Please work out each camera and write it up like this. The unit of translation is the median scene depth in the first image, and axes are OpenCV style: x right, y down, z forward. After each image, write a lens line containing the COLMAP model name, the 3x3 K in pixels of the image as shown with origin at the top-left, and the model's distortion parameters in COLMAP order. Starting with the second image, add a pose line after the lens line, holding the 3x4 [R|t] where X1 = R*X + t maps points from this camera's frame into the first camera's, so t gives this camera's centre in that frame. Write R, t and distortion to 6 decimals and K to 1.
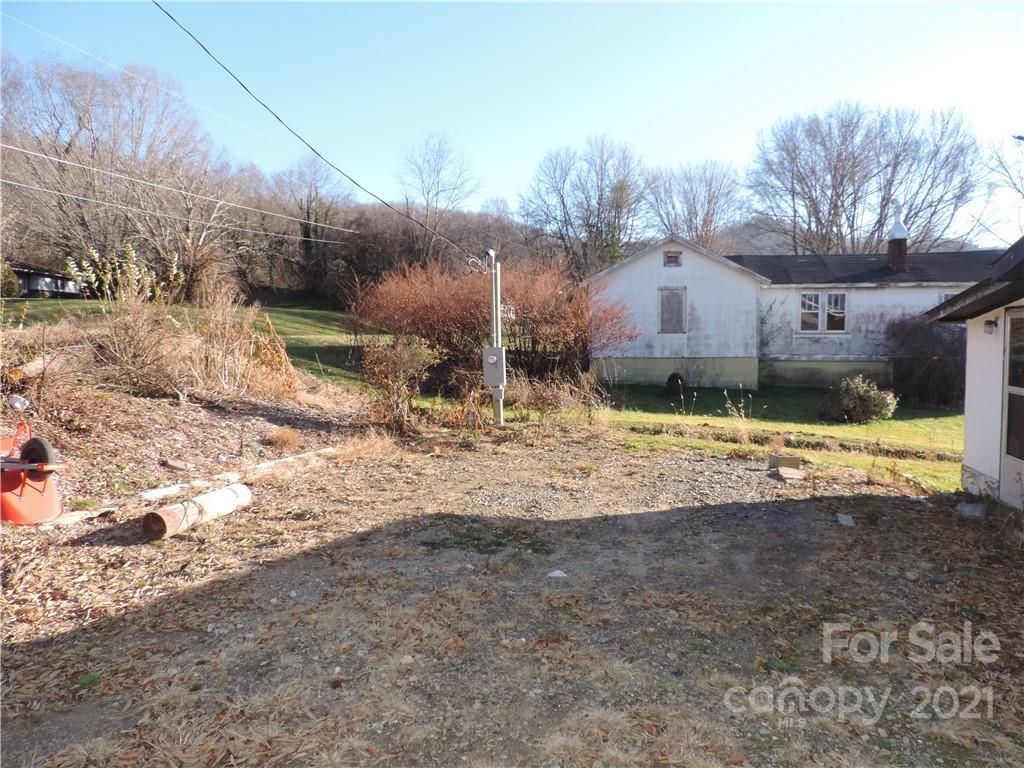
lens RADIAL K [[728.1, 0, 512.0], [0, 728.1, 384.0], [0, 0, 1]] dist [-0.048212, 0.000075]
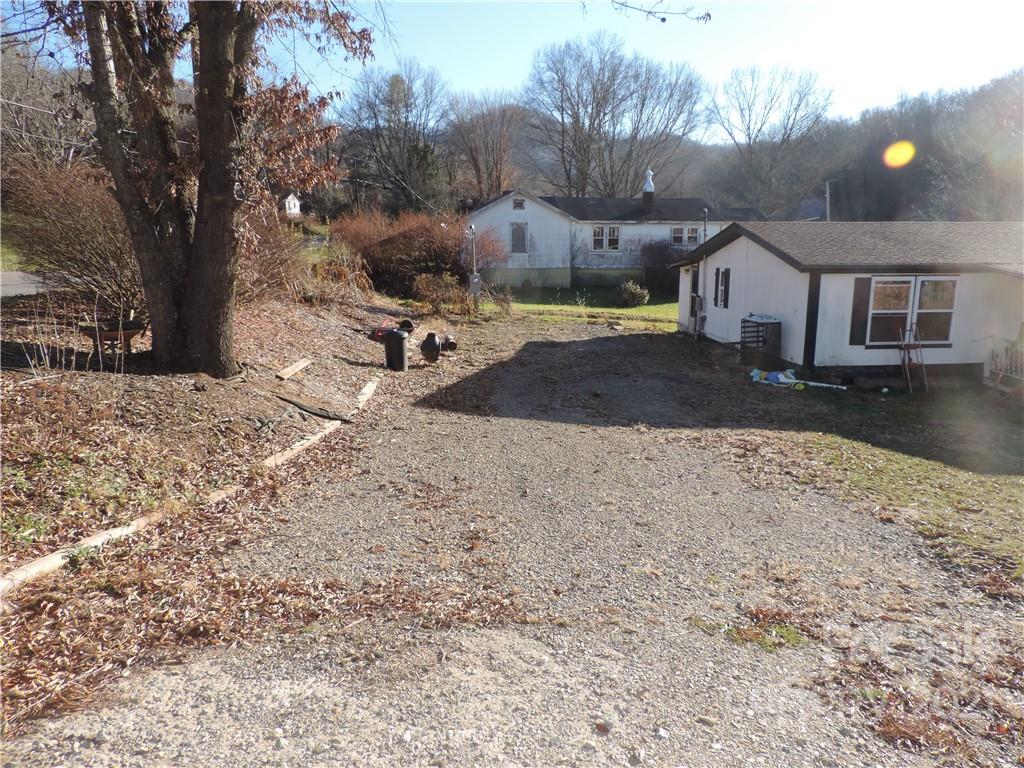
lens RADIAL K [[719.4, 0, 512.0], [0, 719.4, 384.0], [0, 0, 1]] dist [-0.032034, 0.000225]
pose [[0.947697, -0.060931, 0.313302, -0.302405], [0.011649, 0.987558, 0.156824, -0.032693], [-0.318960, -0.144972, 0.936615, -0.504089]]
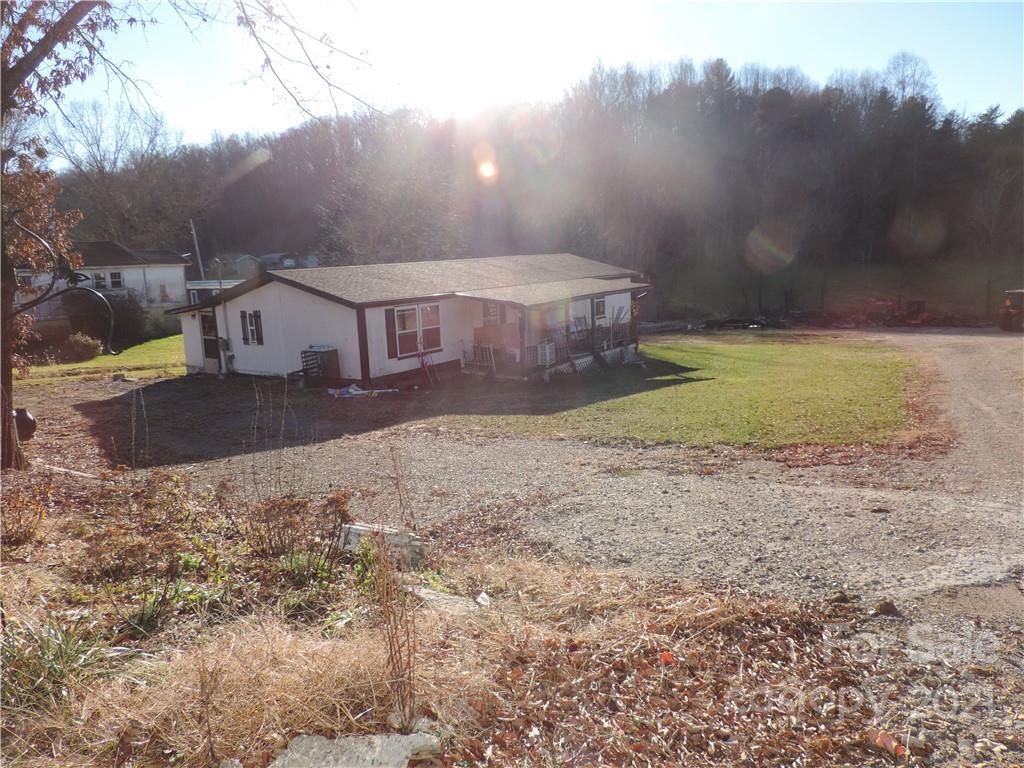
lens RADIAL K [[719.4, 0, 512.0], [0, 719.4, 384.0], [0, 0, 1]] dist [-0.032034, 0.000225]
pose [[0.371034, -0.174386, 0.912098, -0.538903], [0.079777, 0.984564, 0.155789, -0.055319], [-0.925186, 0.014961, 0.379219, -0.463890]]
